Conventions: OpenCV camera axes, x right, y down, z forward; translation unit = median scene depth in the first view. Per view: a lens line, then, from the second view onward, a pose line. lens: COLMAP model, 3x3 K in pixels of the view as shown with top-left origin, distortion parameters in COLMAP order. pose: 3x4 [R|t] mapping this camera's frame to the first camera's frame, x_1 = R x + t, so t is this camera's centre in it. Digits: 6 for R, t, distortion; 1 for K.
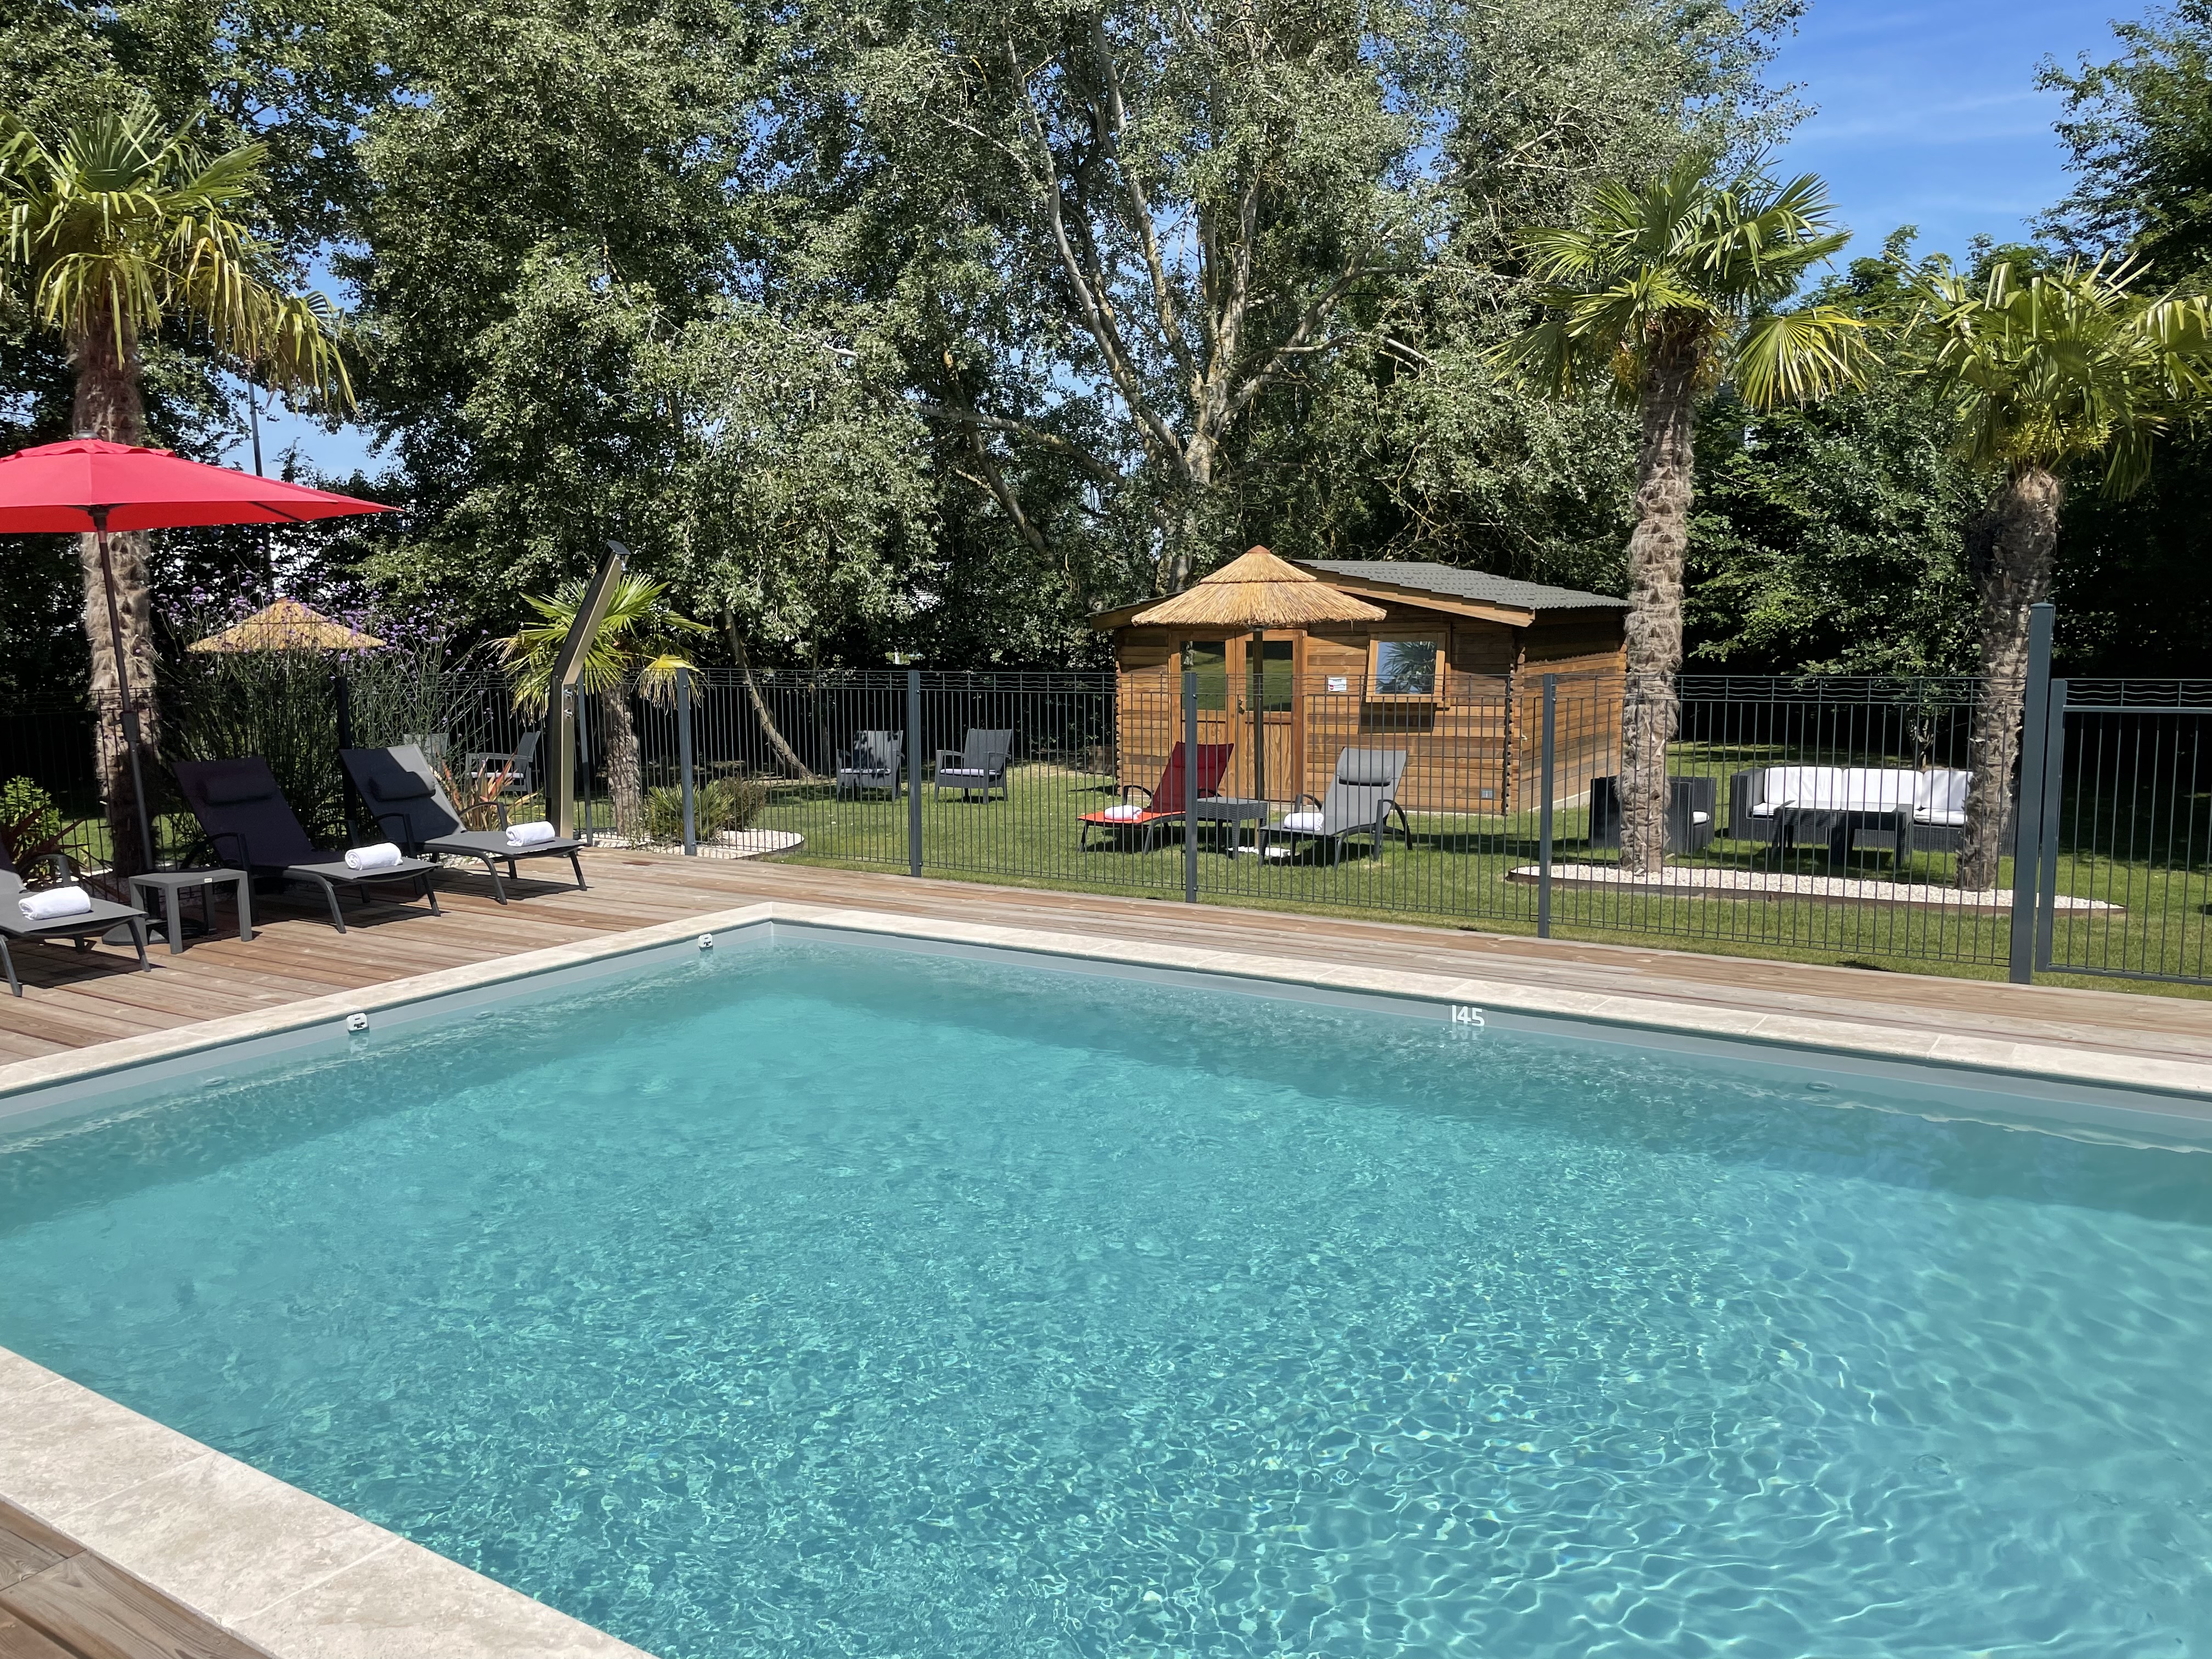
lens RADIAL K [[1655.6, 0, 1107.7], [0, 1655.6, 827.1], [0, 0, 1]] dist [0.003668, 0.000130]
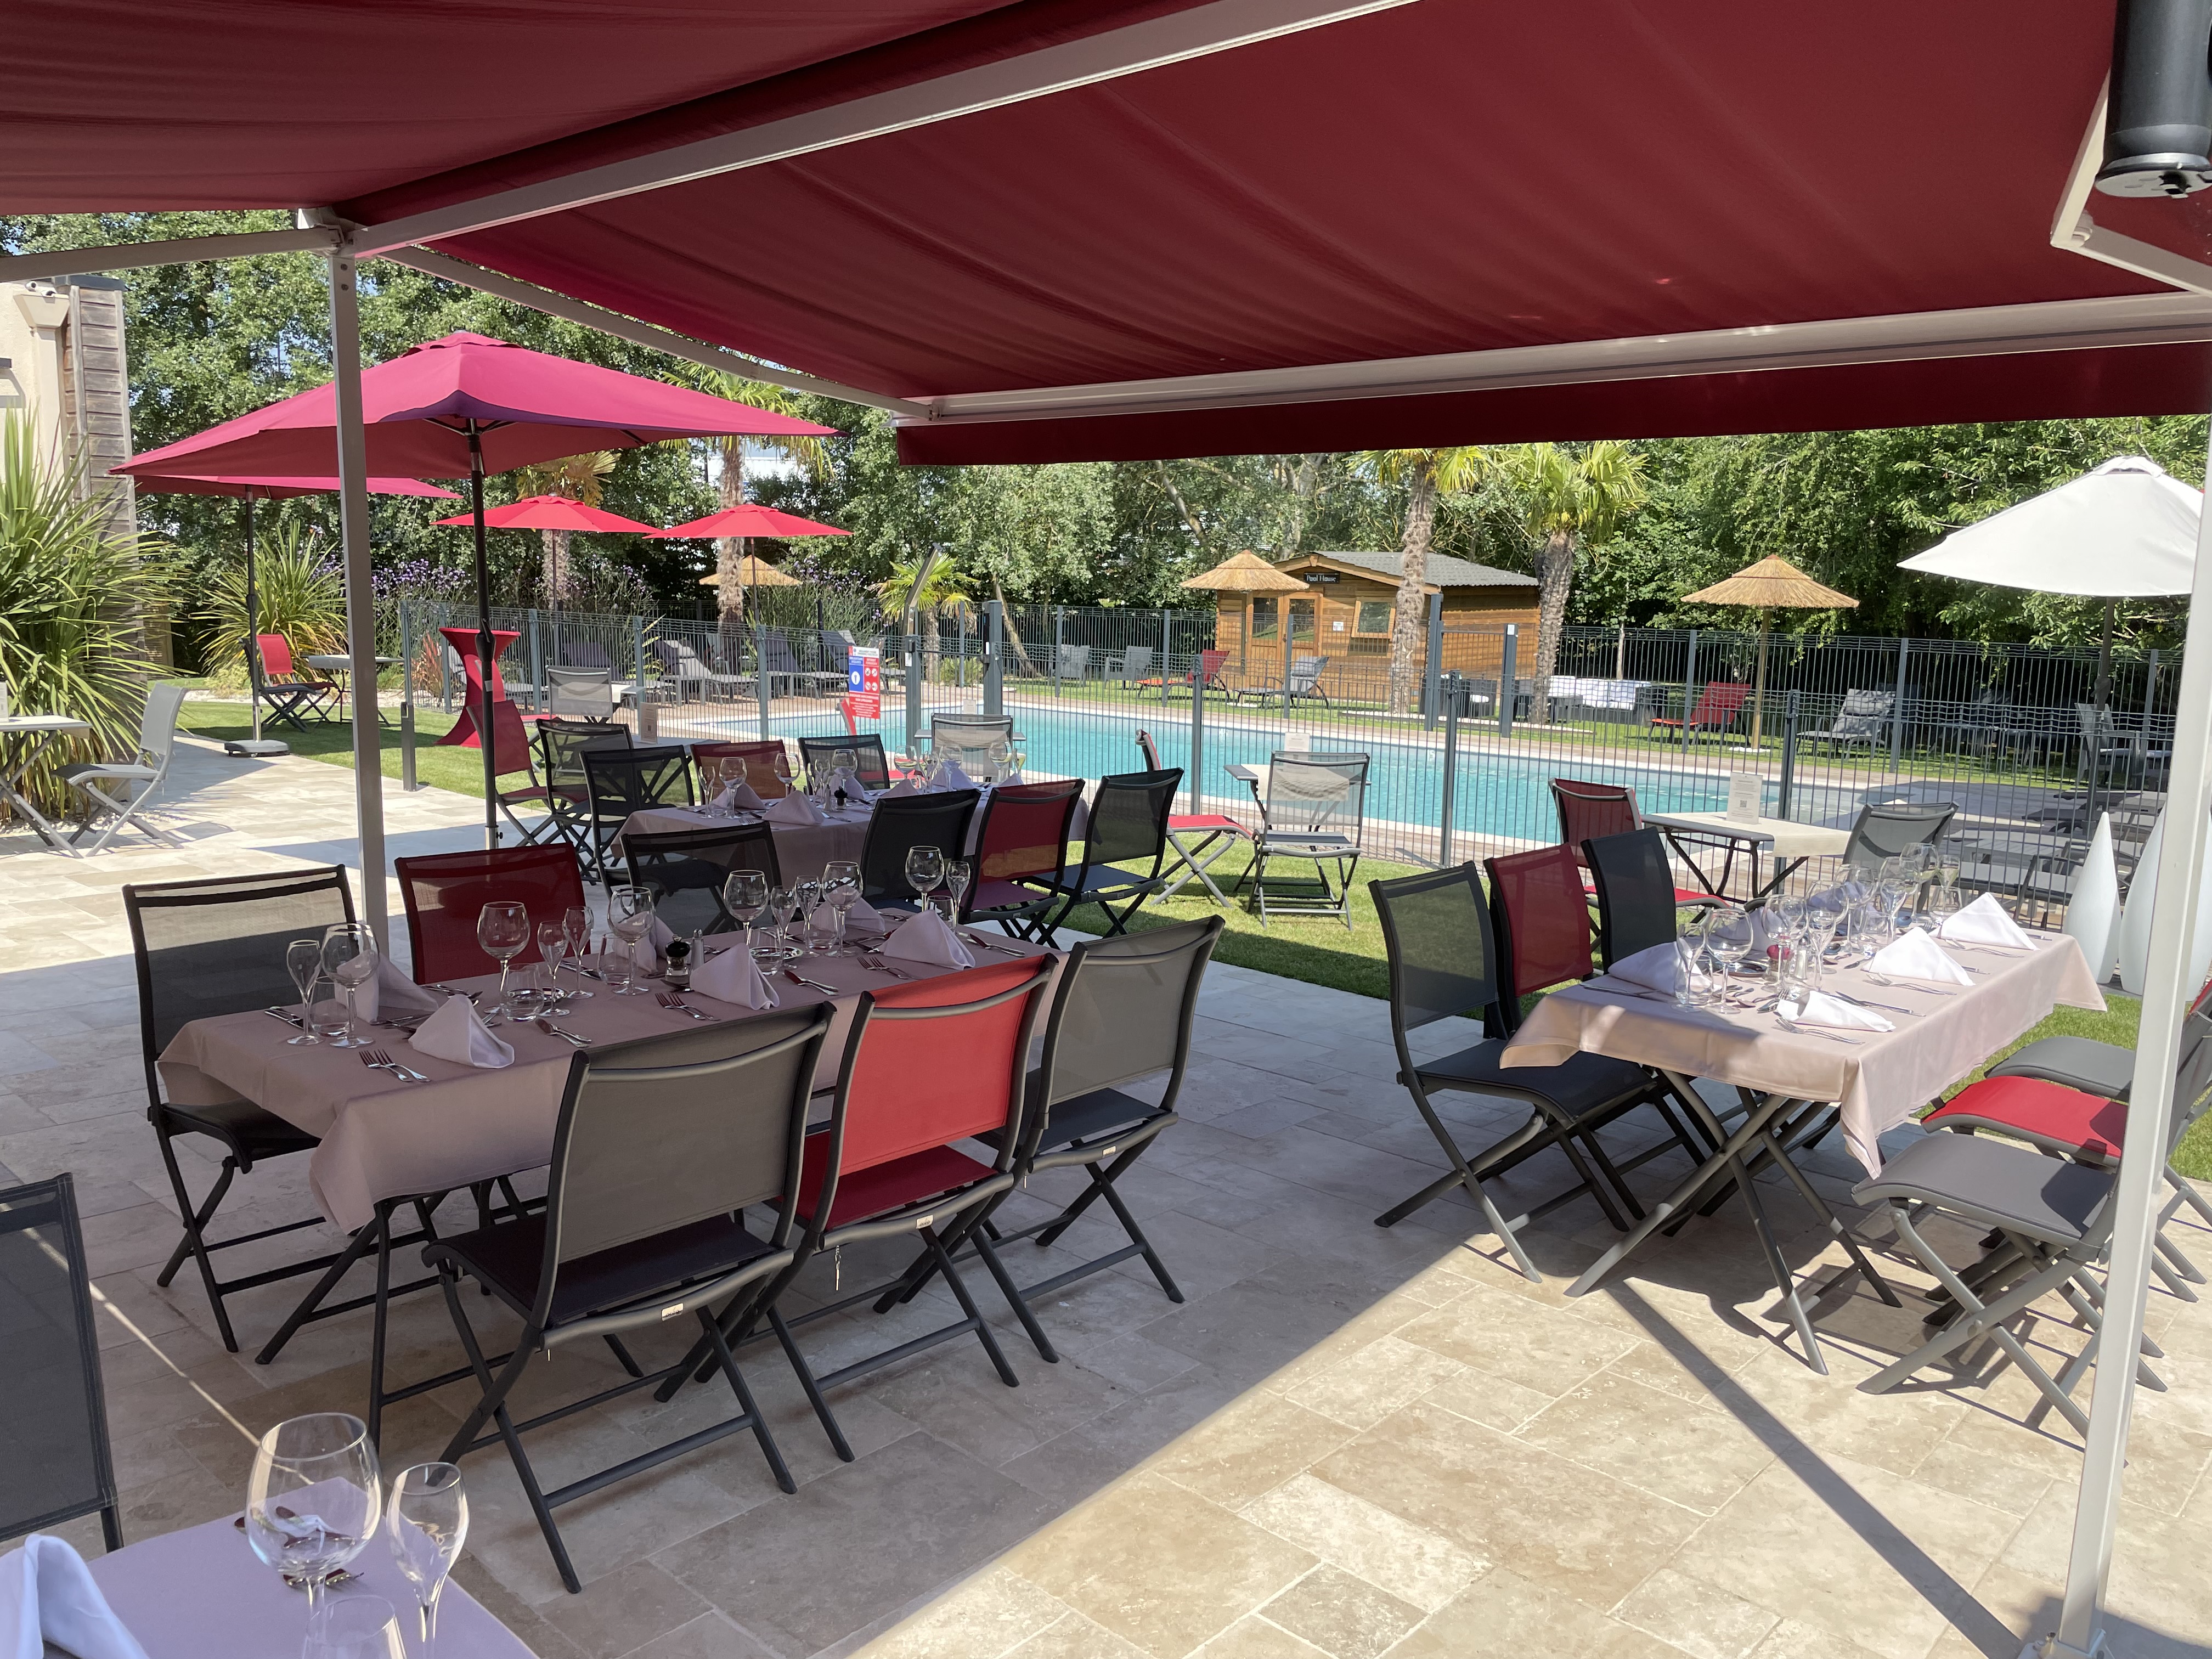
lens RADIAL K [[1655.6, 0, 1104.8], [0, 1655.6, 827.4], [0, 0, 1]] dist [0.003668, 0.000130]
pose [[0.985441, 0.058819, -0.159516, 0.202789], [-0.054196, 0.997979, 0.033182, 0.083046], [0.161146, -0.024054, 0.986637, -0.782088]]
